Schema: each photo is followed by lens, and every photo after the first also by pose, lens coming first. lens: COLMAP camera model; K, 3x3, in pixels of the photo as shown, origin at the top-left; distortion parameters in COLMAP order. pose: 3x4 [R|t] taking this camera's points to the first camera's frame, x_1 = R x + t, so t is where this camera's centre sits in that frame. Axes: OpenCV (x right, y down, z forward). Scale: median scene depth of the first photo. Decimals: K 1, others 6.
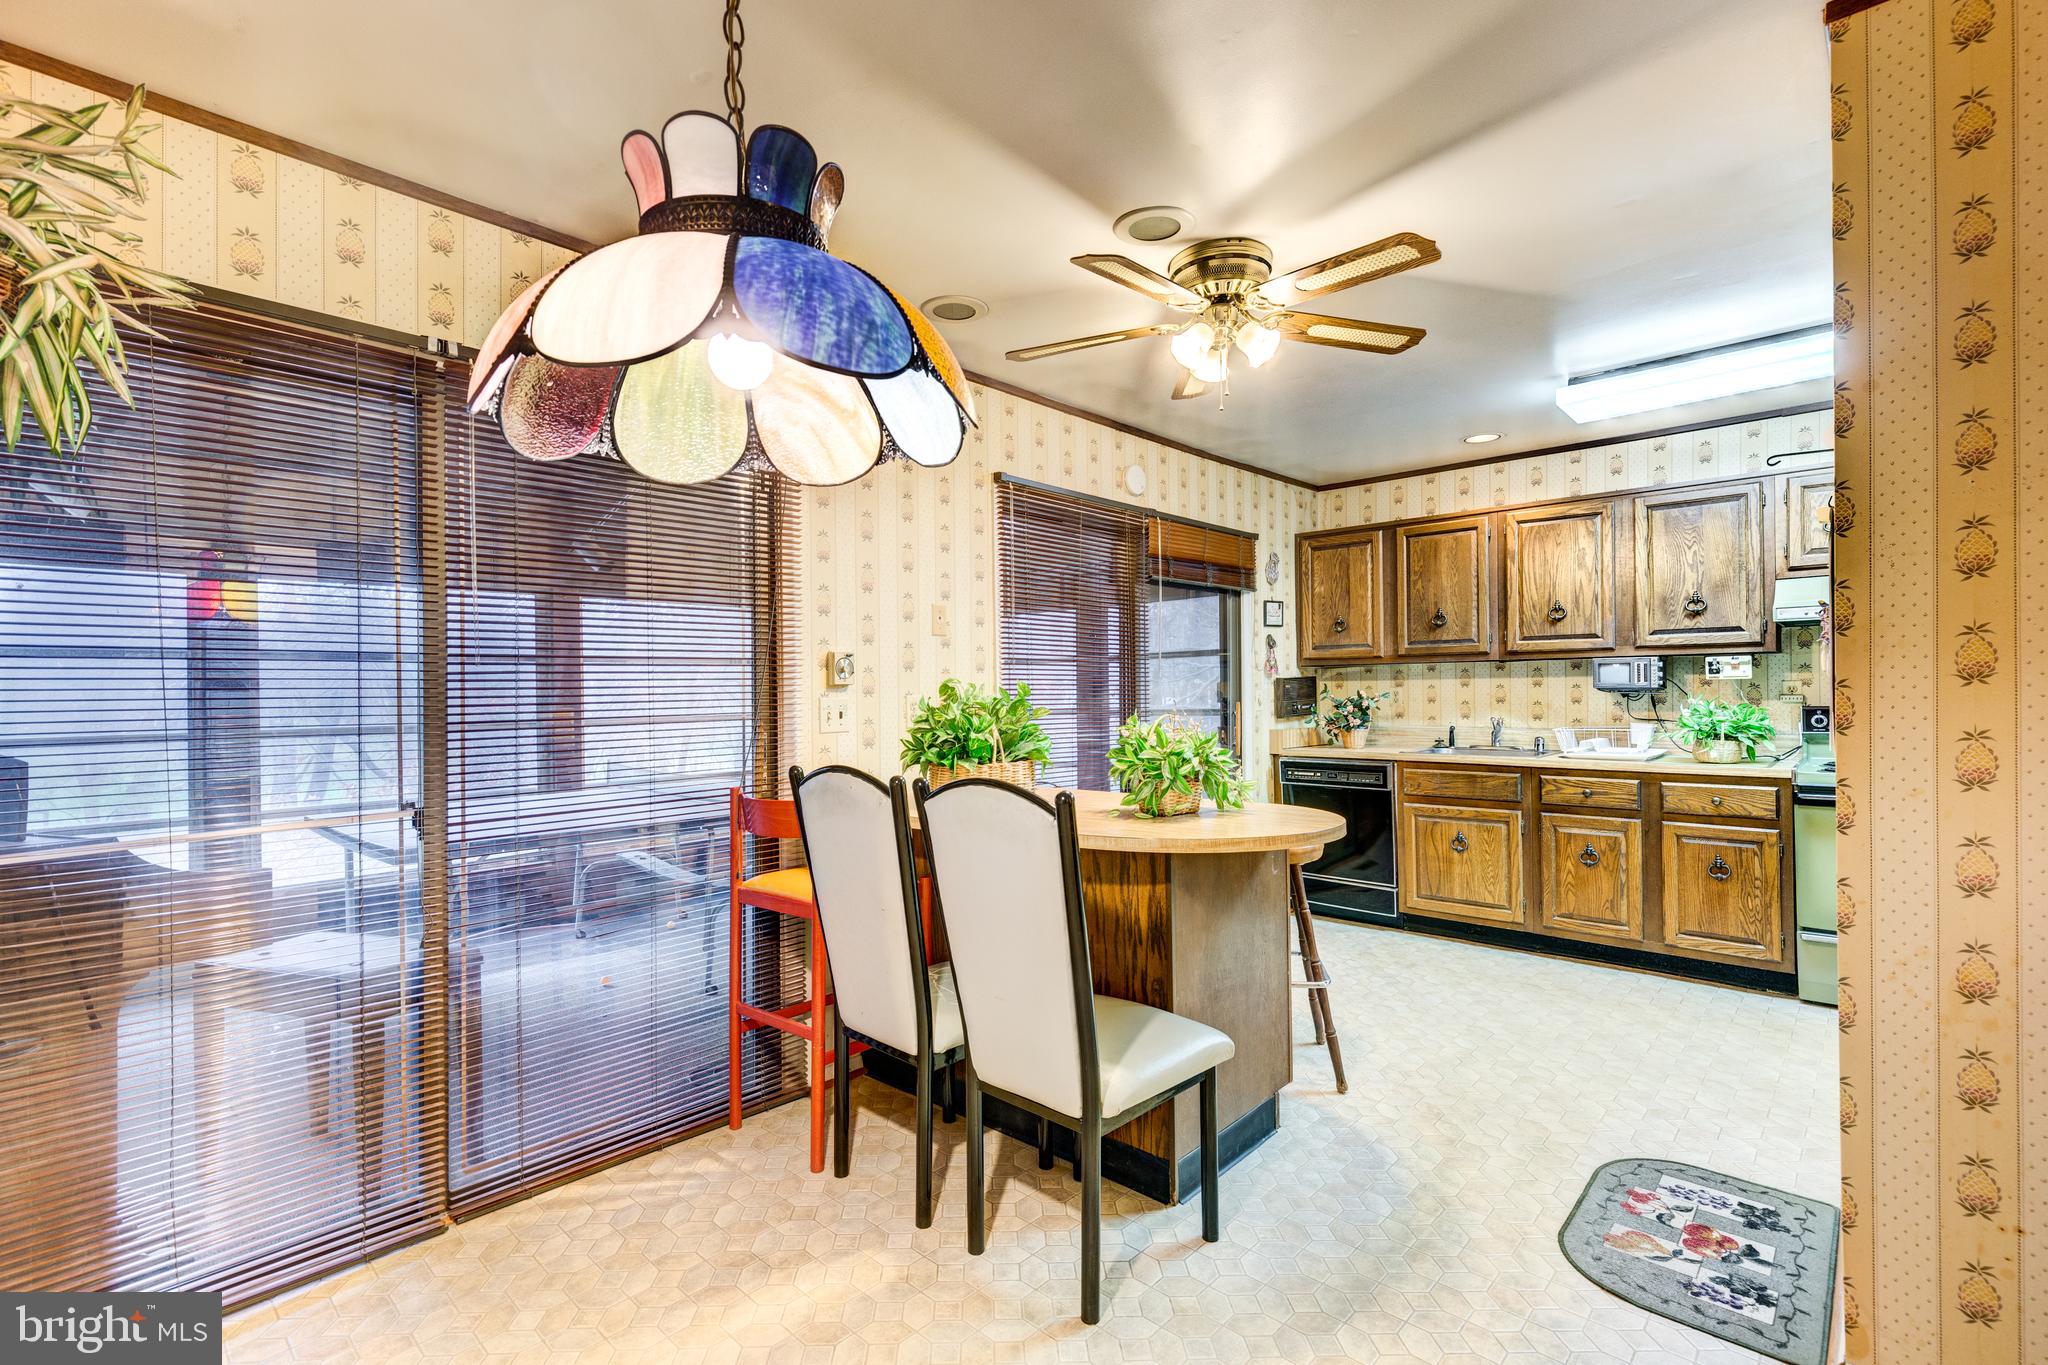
lens RADIAL K [[926.6, 0, 1023.5], [0, 926.6, 685.6], [0, 0, 1]] dist [0.011214, -0.004087]
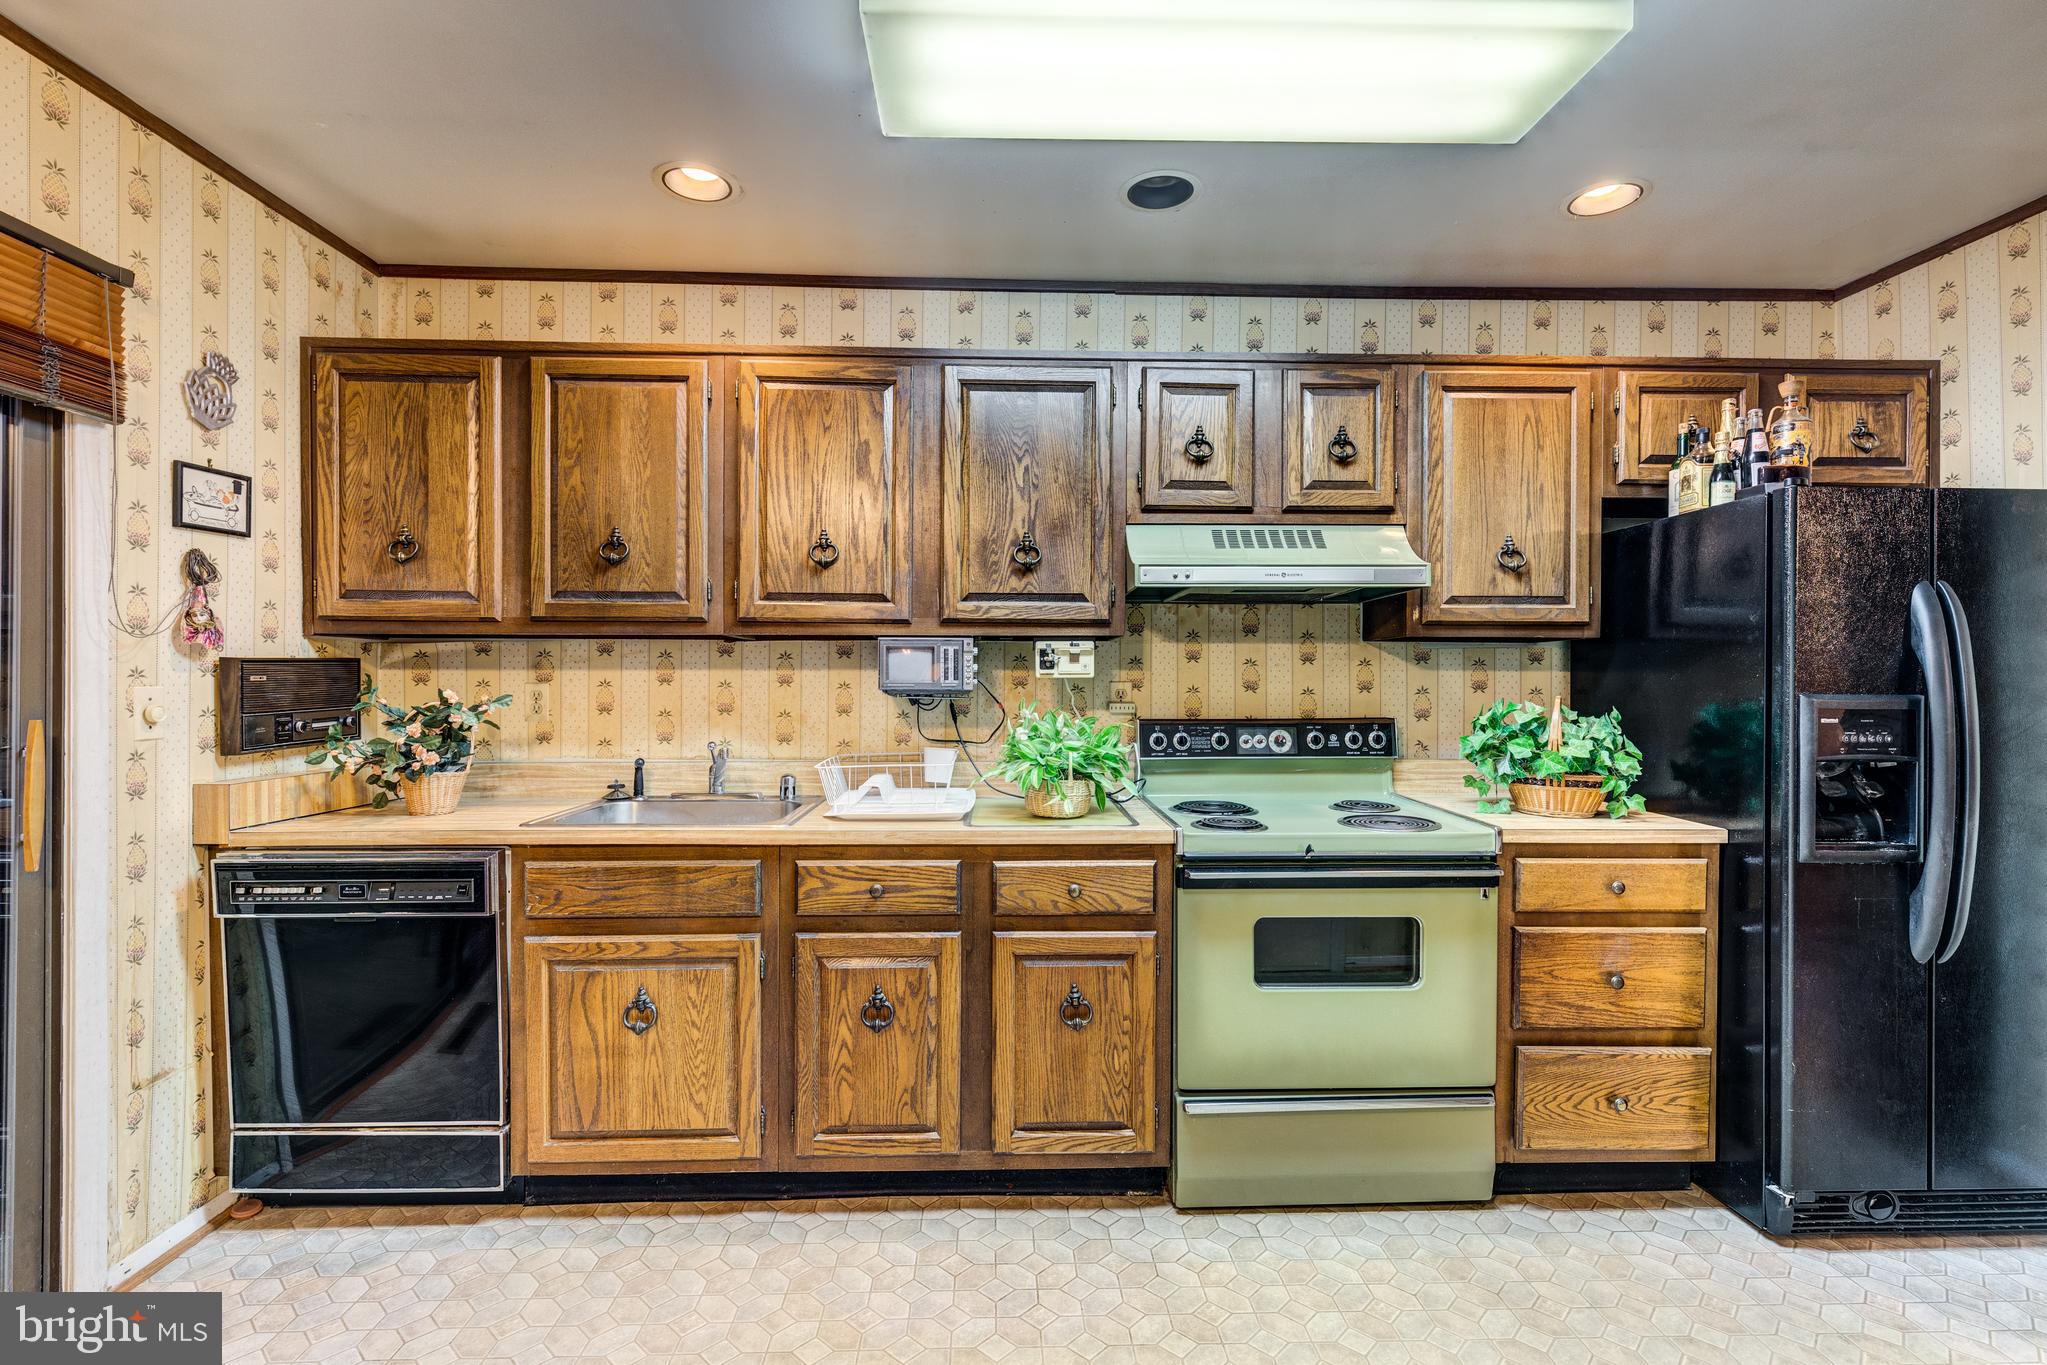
lens RADIAL K [[926.2, 0, 1023.3], [0, 926.2, 685.3], [0, 0, 1]] dist [0.011214, -0.004087]
pose [[0.705793, 0.010716, 0.708337, 0.292267], [-0.015341, 0.999882, 0.000159, -0.001688], [-0.708252, -0.010979, 0.705875, 0.572803]]
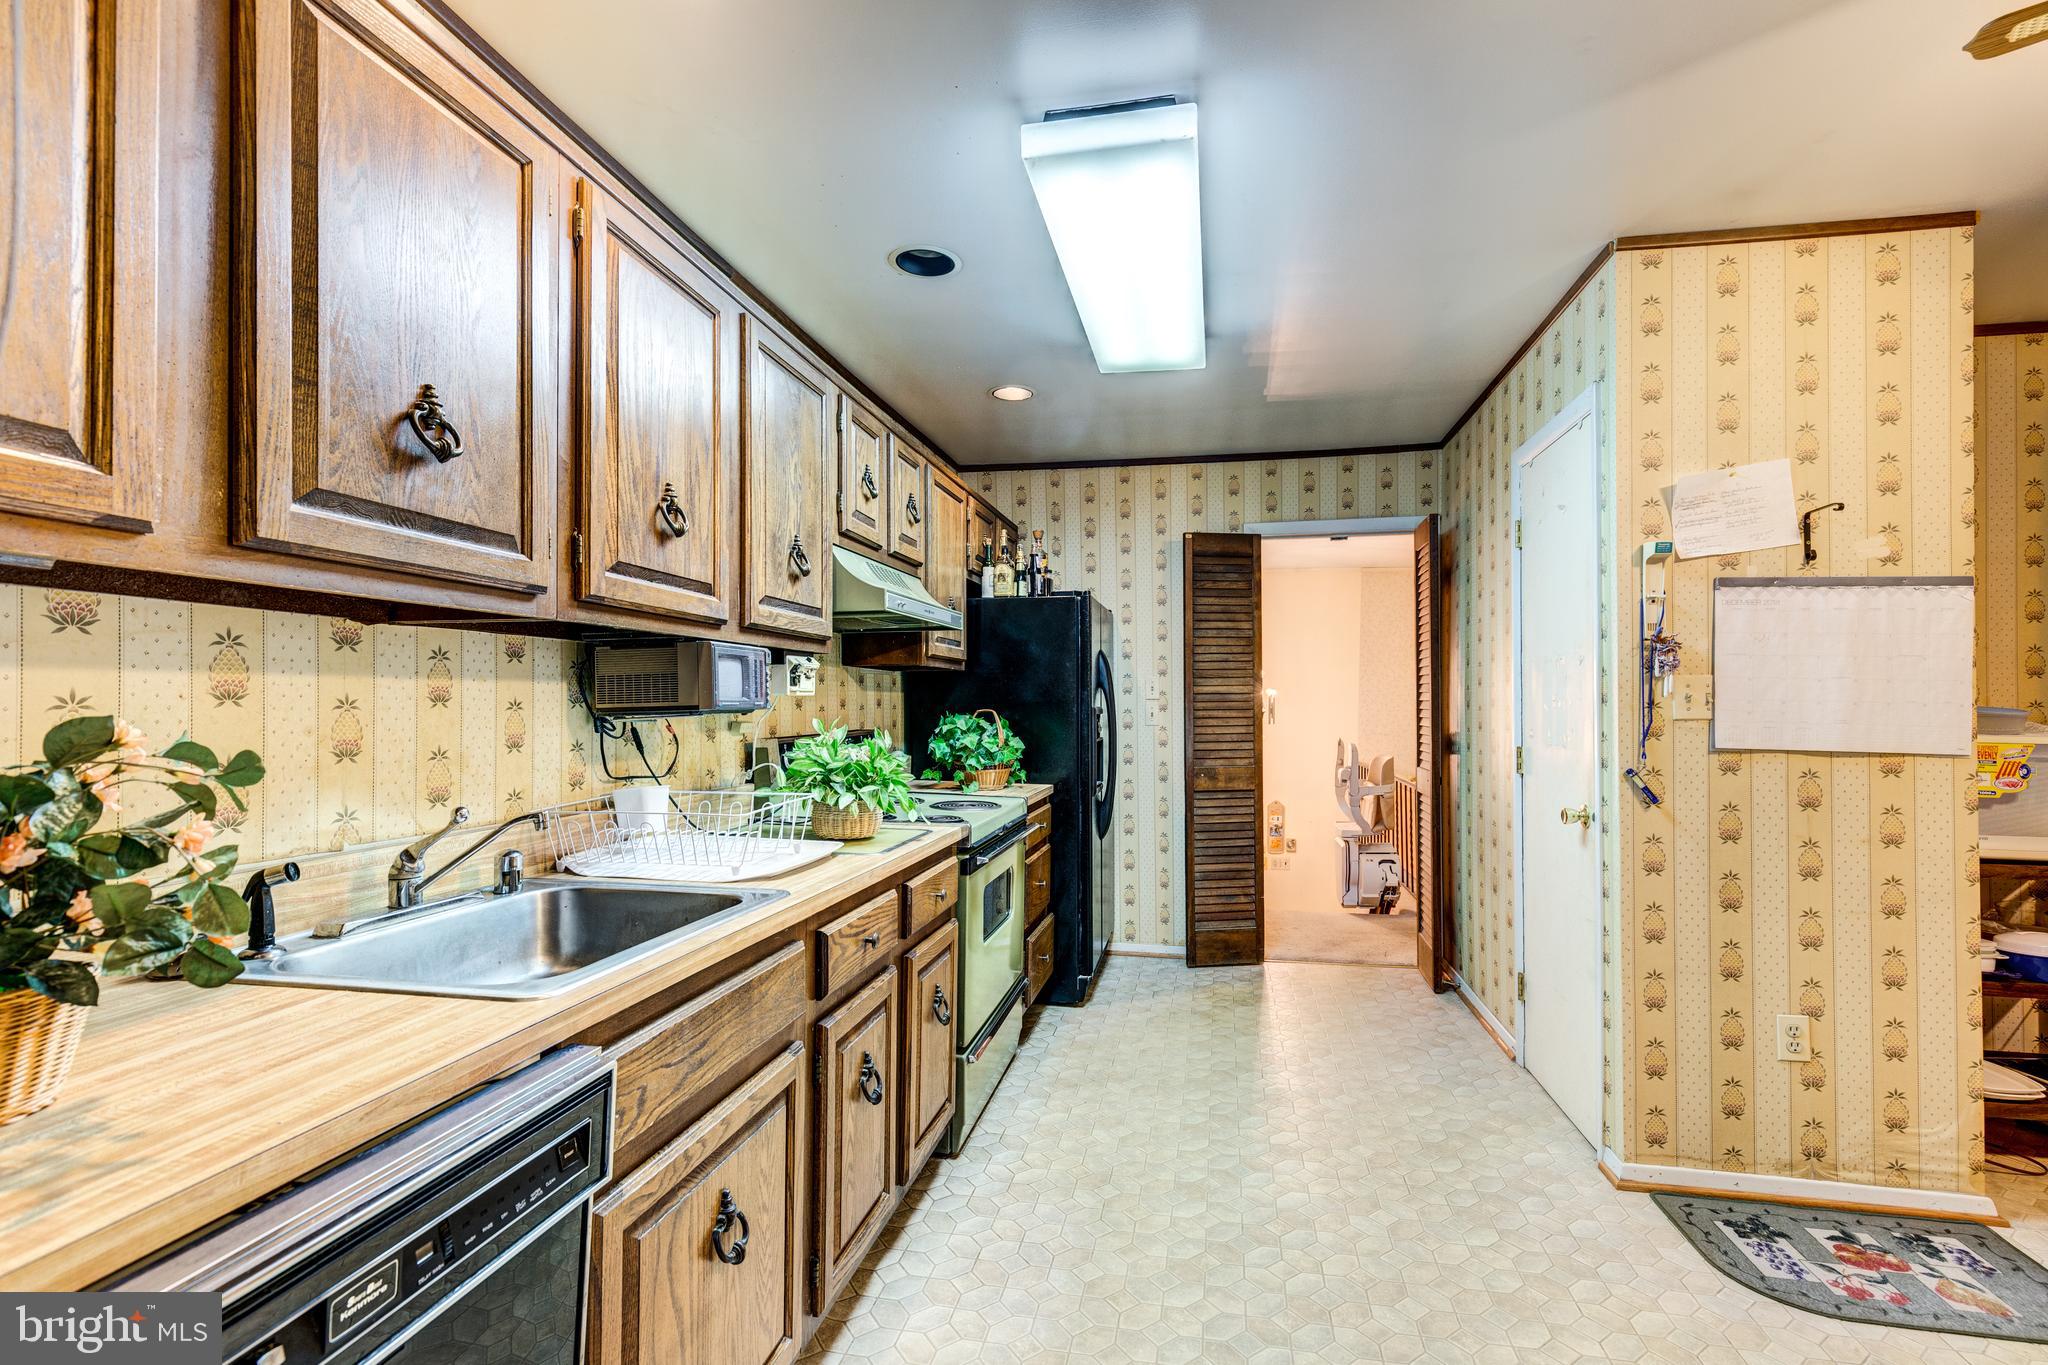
lens RADIAL K [[926.6, 0, 1042.8], [0, 926.6, 699.9], [0, 0, 1]] dist [0.011214, -0.004087]
pose [[-0.531074, 0.014911, 0.847194, 0.176601], [0.000727, 0.999853, -0.017142, 0.005910], [-0.847325, -0.008488, -0.531006, 1.167798]]
